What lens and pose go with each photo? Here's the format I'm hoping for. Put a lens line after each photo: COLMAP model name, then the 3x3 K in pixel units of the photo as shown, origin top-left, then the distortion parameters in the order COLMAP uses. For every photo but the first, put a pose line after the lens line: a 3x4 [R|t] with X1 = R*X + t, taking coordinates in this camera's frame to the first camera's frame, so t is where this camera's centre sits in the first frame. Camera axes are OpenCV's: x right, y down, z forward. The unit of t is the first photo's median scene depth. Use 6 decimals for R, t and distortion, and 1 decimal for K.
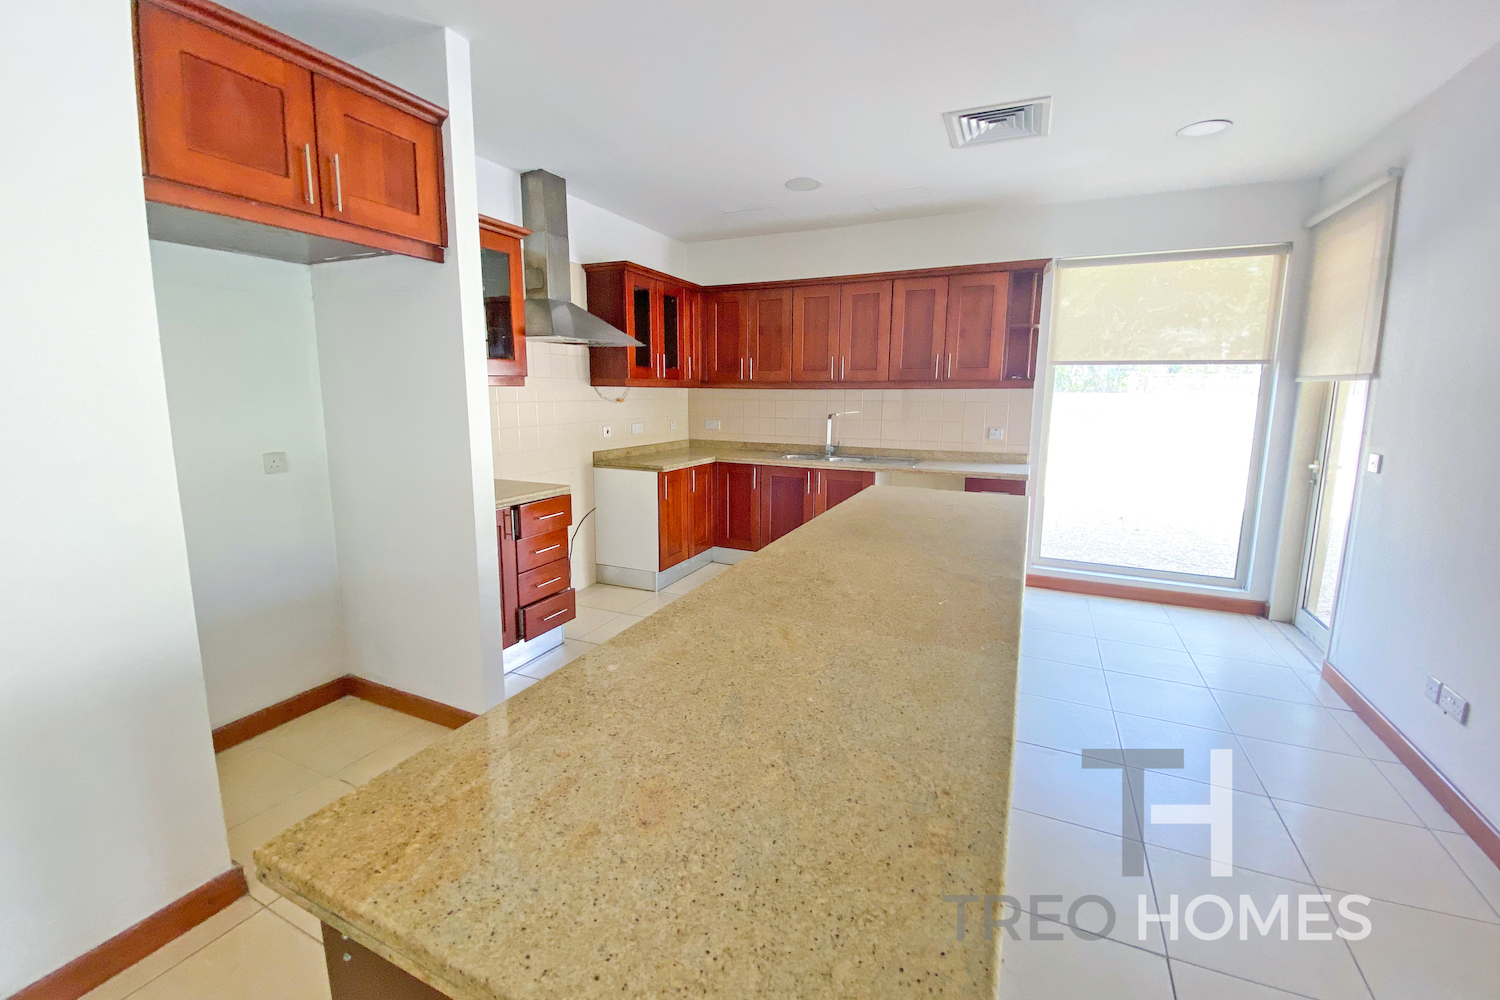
lens RADIAL K [[629.5, 0, 747.9], [0, 629.5, 487.6], [0, 0, 1]] dist [0.031443, -0.033422]
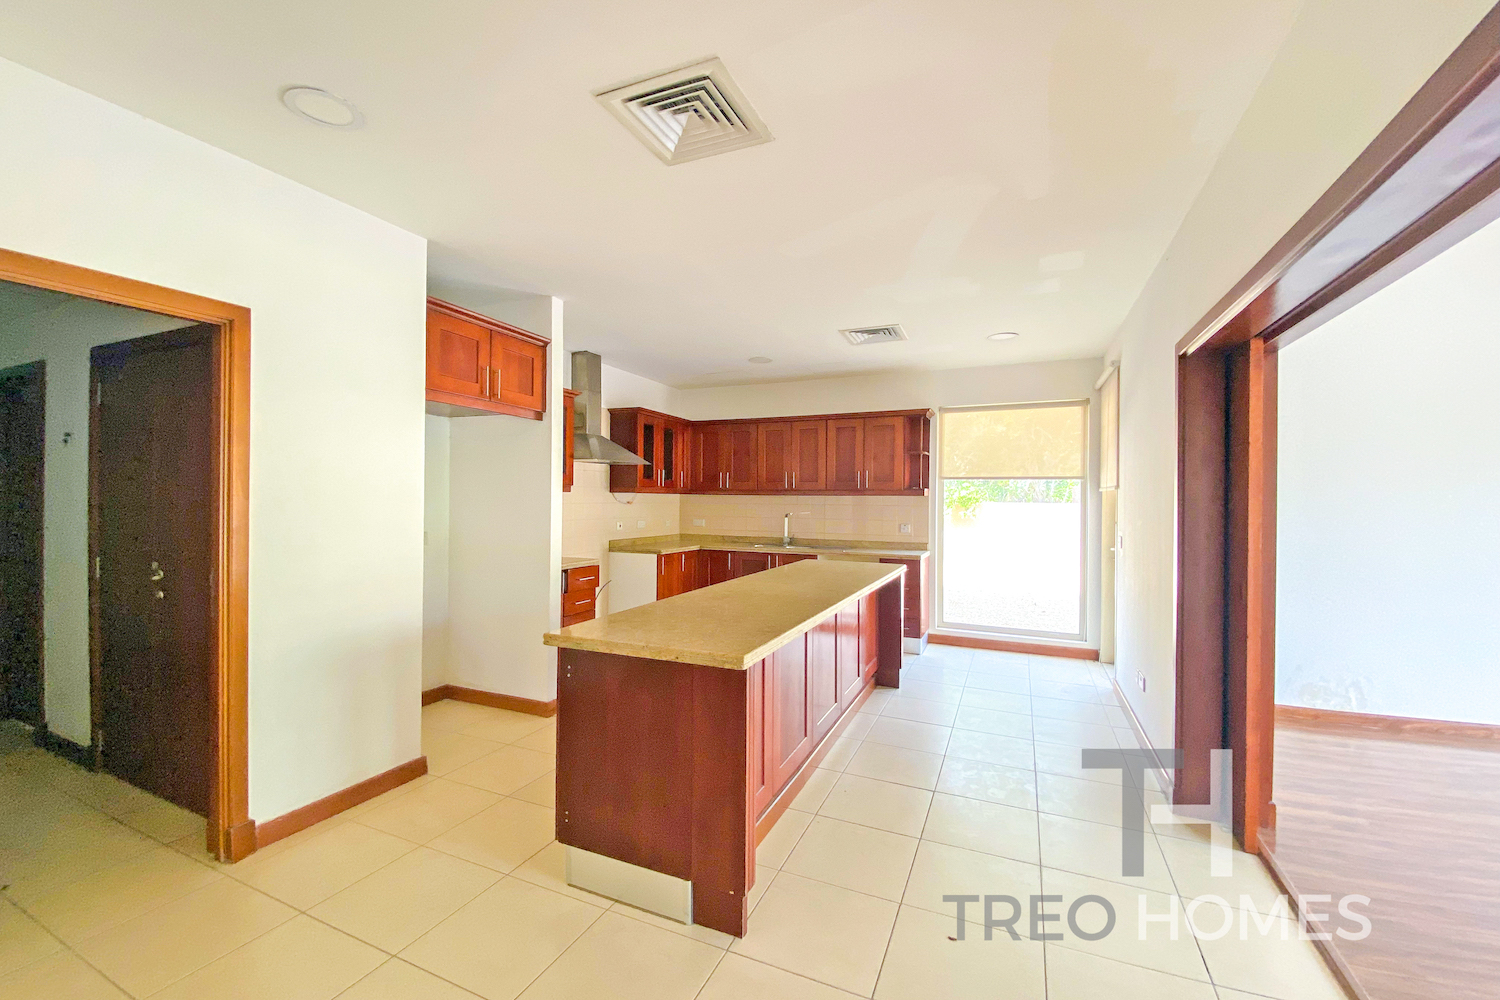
lens RADIAL K [[612.2, 0, 750.0], [0, 612.2, 496.1], [0, 0, 1]] dist [0.087337, -0.012880]
pose [[0.999644, 0.004521, 0.026278, 0.022288], [-0.000354, 0.987682, -0.156476, 0.058398], [-0.026662, 0.156411, 0.987332, -0.338276]]
